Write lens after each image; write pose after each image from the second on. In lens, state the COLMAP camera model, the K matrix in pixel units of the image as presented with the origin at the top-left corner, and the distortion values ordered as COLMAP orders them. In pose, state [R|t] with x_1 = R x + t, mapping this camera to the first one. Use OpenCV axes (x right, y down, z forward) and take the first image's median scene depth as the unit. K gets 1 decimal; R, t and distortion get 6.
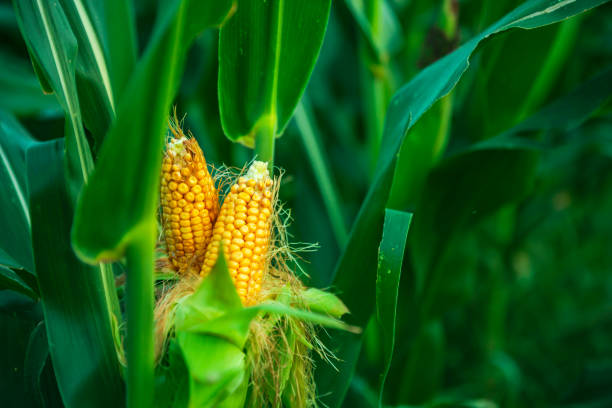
lens RADIAL K [[973.0, 0, 306.0], [0, 973.0, 204.0], [0, 0, 1]] dist [-0.020951, -0.018705]
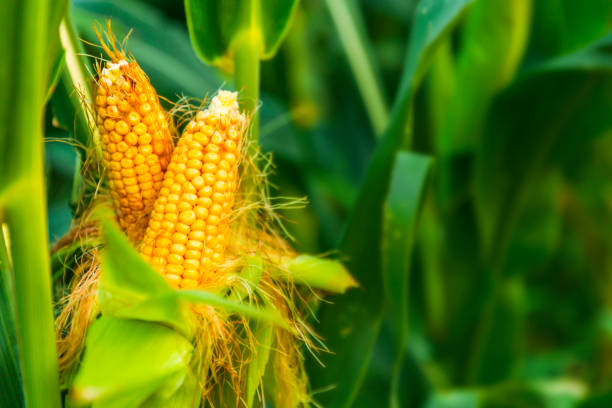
lens RADIAL K [[973.0, 0, 306.0], [0, 973.0, 204.0], [0, 0, 1]] dist [-0.020951, -0.018705]
pose [[0.988191, 0.006159, -0.153105, 0.133873], [0.006135, 0.996800, 0.079697, -0.016094], [0.153106, -0.079695, 0.984991, 0.257198]]
